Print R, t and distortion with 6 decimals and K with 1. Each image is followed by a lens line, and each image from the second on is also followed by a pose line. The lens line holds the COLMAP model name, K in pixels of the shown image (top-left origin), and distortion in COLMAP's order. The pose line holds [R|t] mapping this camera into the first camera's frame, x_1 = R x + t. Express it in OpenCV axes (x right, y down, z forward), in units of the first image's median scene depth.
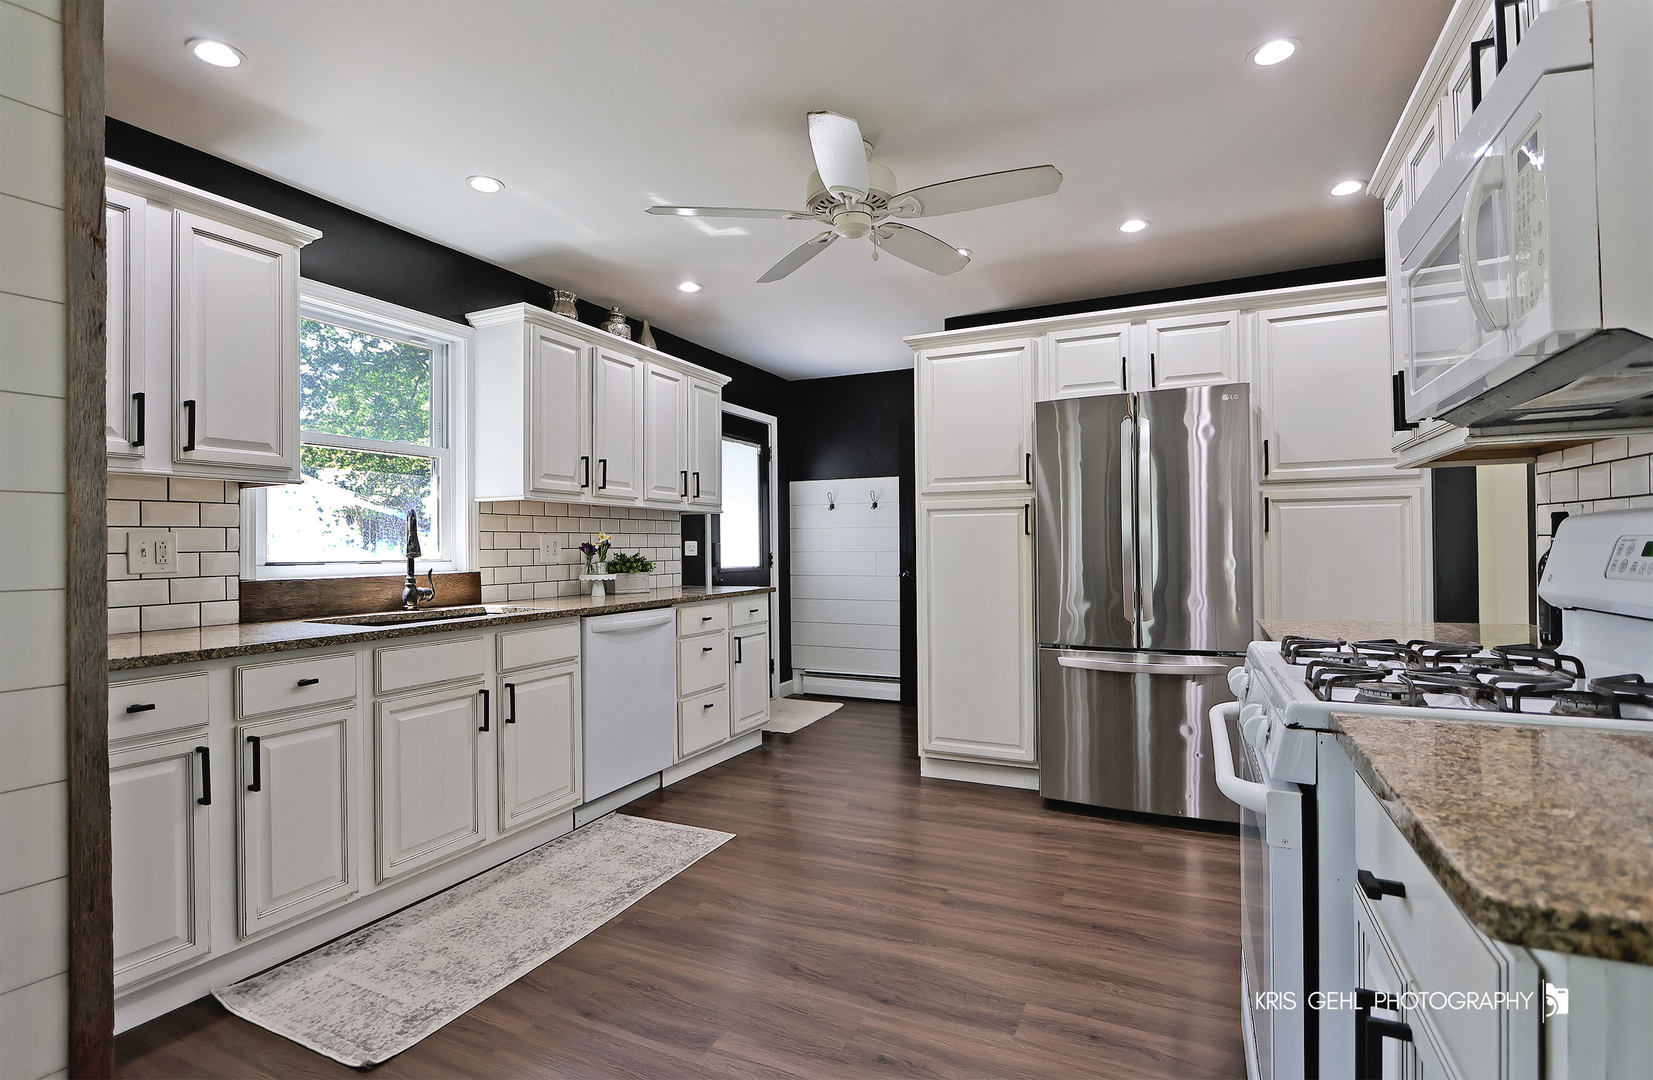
lens RADIAL K [[787.8, 0, 824.1], [0, 787.8, 536.3], [0, 0, 1]] dist [-0.018027, 0.000508]
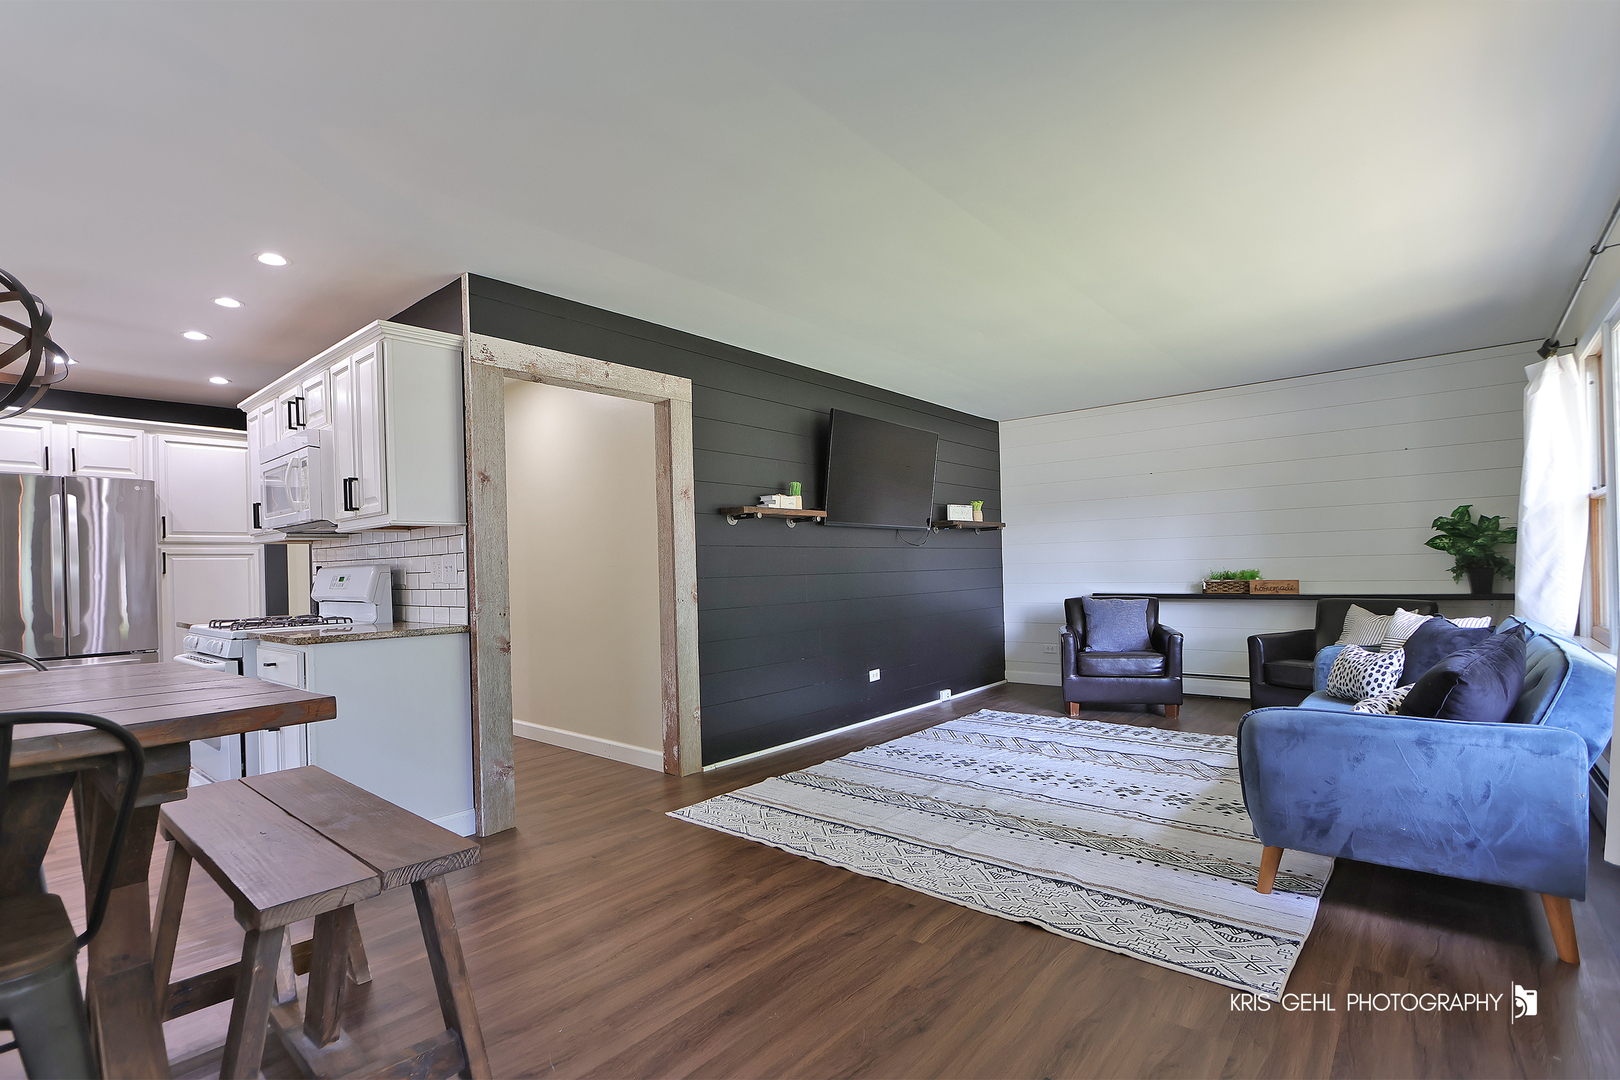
lens RADIAL K [[747.3, 0, 810.3], [0, 747.3, 538.6], [0, 0, 1]] dist [0.010490, 0.000239]
pose [[0.244910, 0.043728, 0.968559, -0.486882], [-0.003946, 0.999019, -0.044105, -0.008962], [-0.969538, 0.006980, 0.244843, -0.541891]]
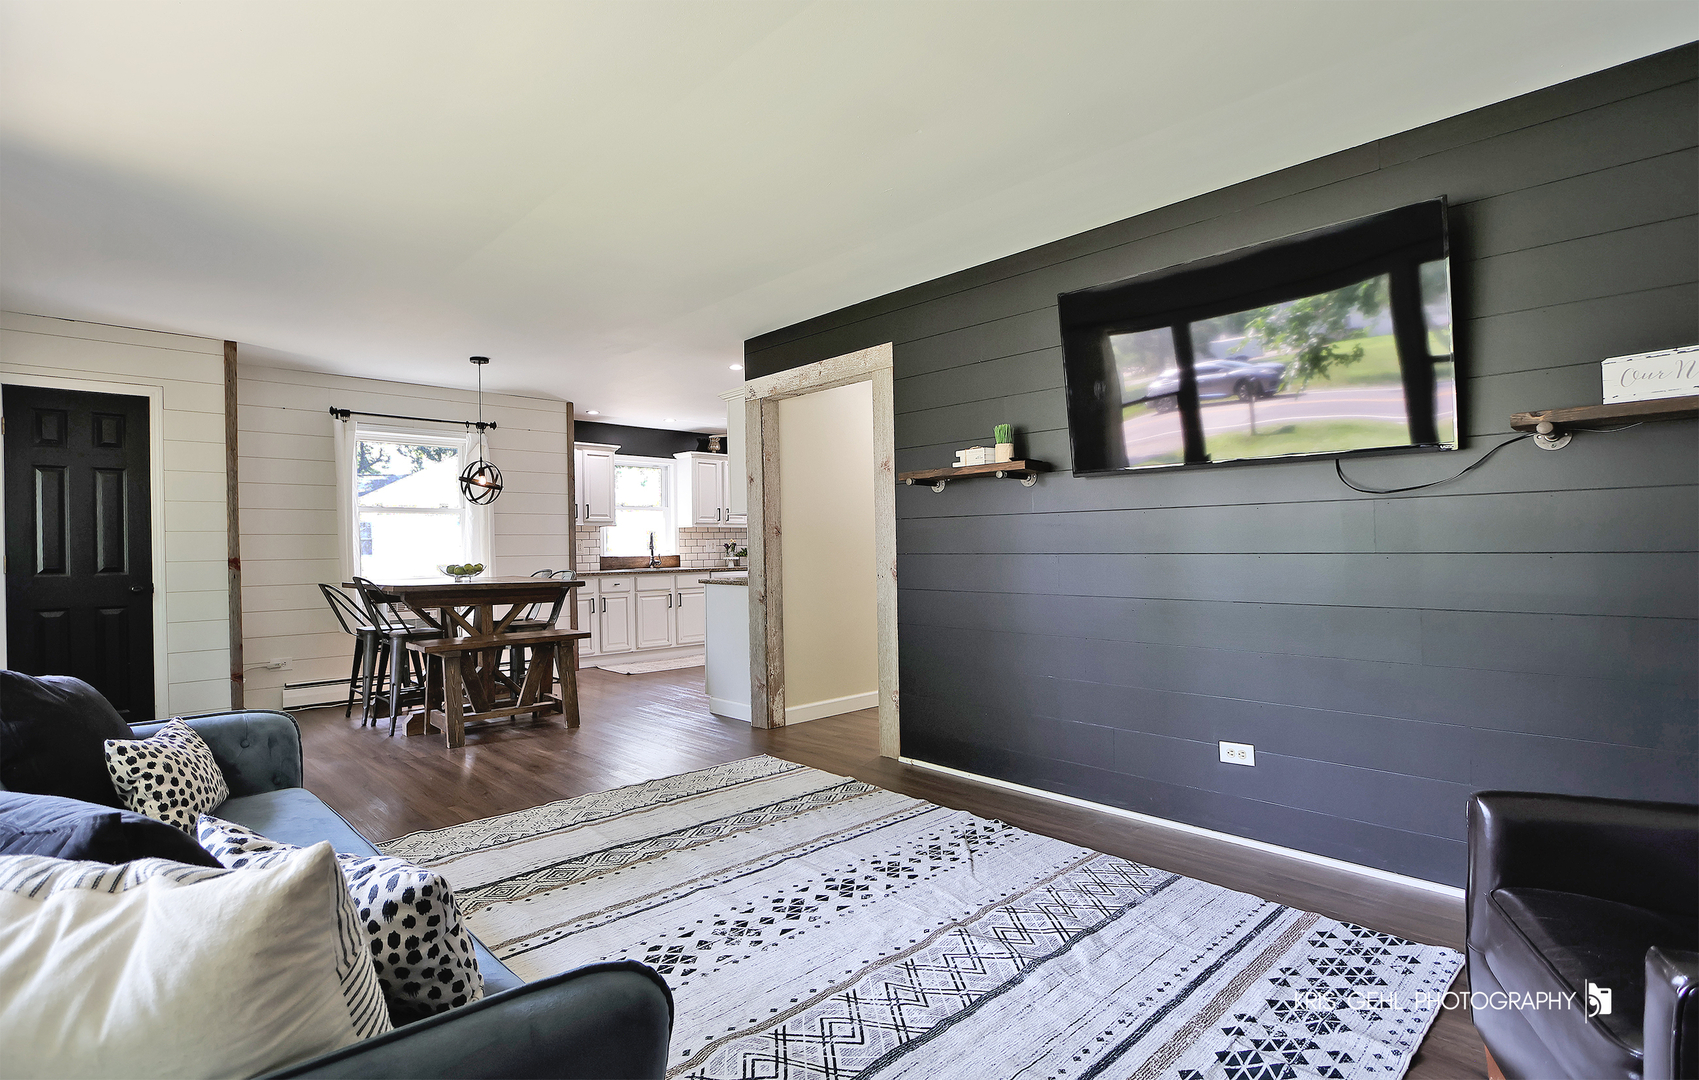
lens RADIAL K [[809.8, 0, 838.4], [0, 809.8, 542.9], [0, 0, 1]] dist [-0.018027, 0.000508]
pose [[0.939804, 0.001725, -0.341709, 0.872414], [0.004404, 0.999843, 0.017160, -0.034144], [0.341685, -0.017632, 0.939649, -1.193699]]
